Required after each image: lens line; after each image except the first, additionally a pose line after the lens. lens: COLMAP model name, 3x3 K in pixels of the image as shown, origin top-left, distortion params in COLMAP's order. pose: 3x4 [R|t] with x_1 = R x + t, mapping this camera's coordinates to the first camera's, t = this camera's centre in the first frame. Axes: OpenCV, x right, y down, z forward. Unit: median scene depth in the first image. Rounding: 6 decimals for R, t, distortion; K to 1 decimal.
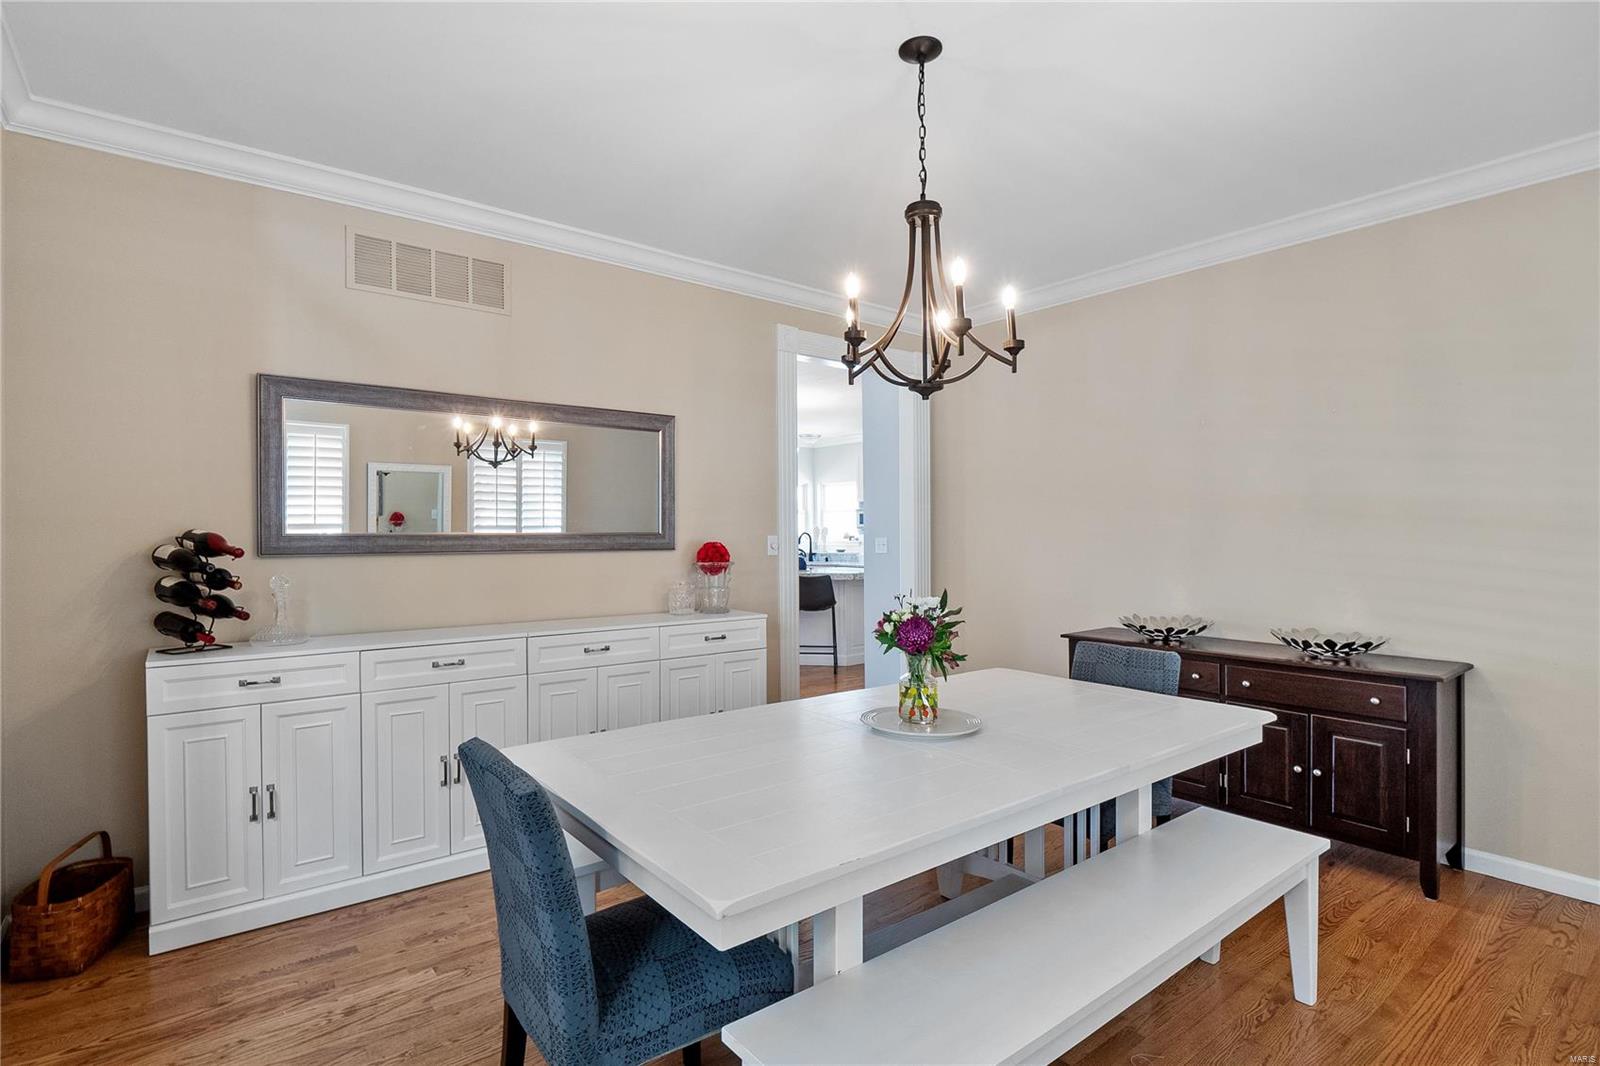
lens RADIAL K [[773.0, 0, 788.3], [0, 773.0, 541.0], [0, 0, 1]] dist [-0.003816, -0.000486]
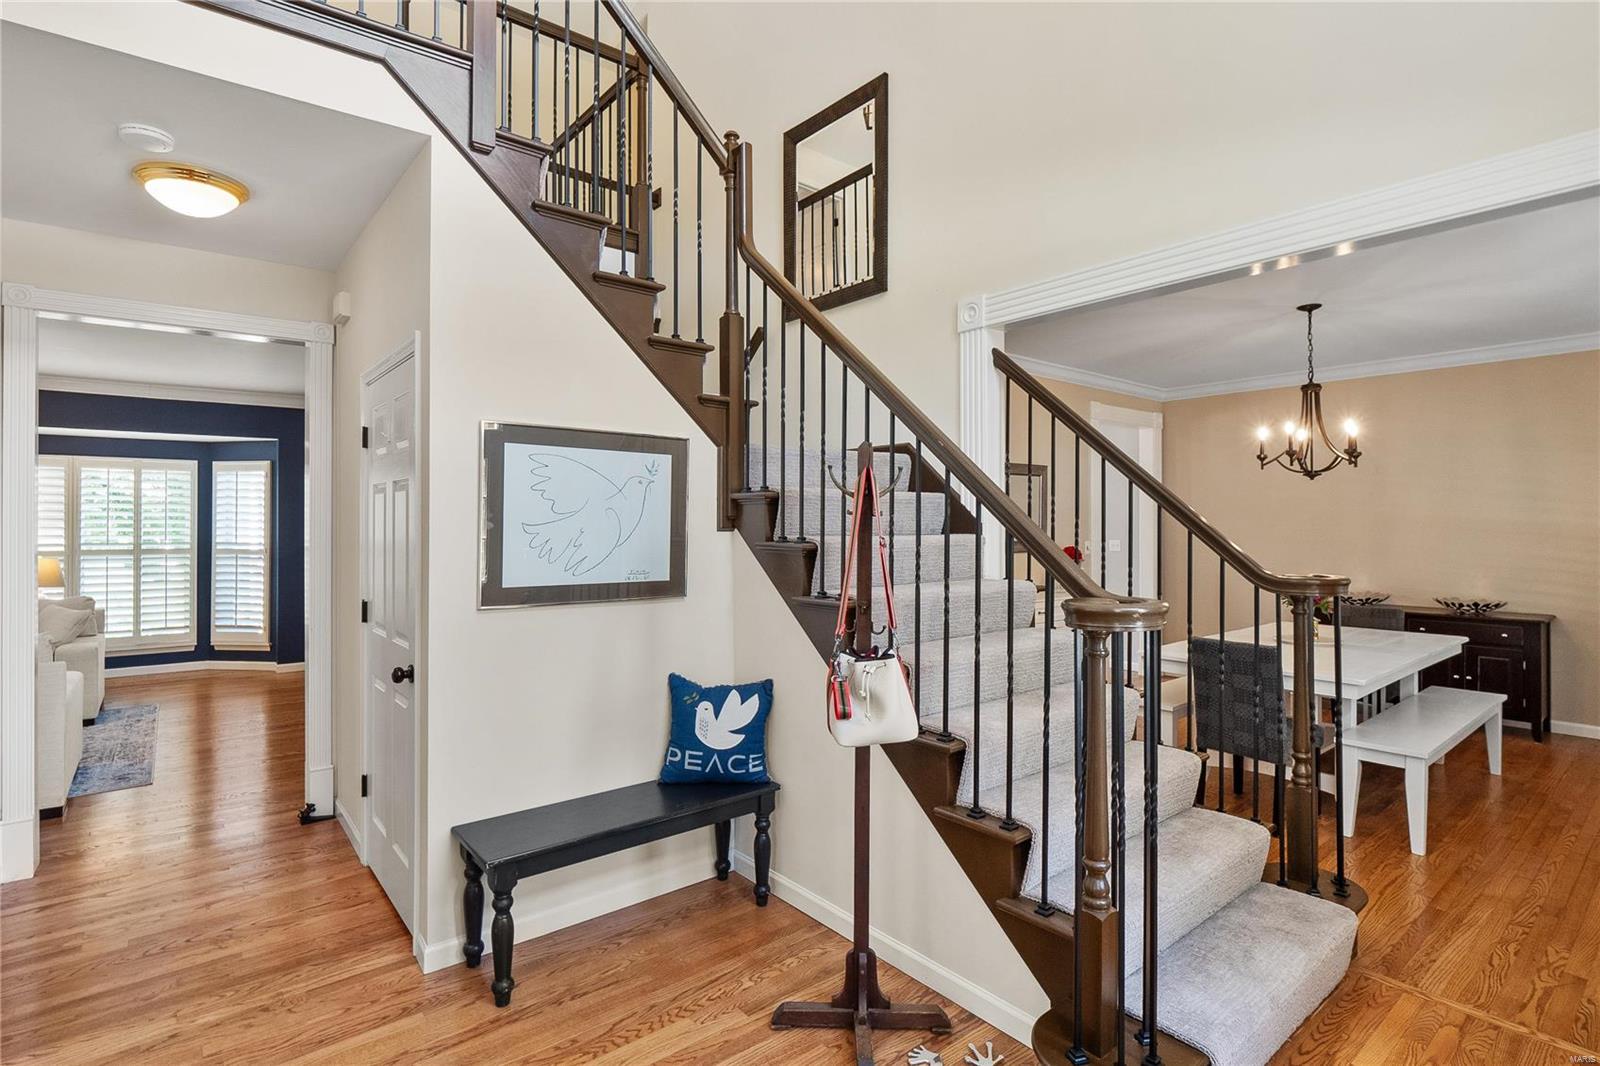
lens RADIAL K [[773.0, 0, 810.5], [0, 773.0, 537.3], [0, 0, 1]] dist [-0.003816, -0.000486]
pose [[0.999629, -0.006465, 0.026468, -1.062245], [0.006222, 0.999938, 0.009237, -0.055612], [-0.026526, -0.009069, 0.999607, -0.879004]]
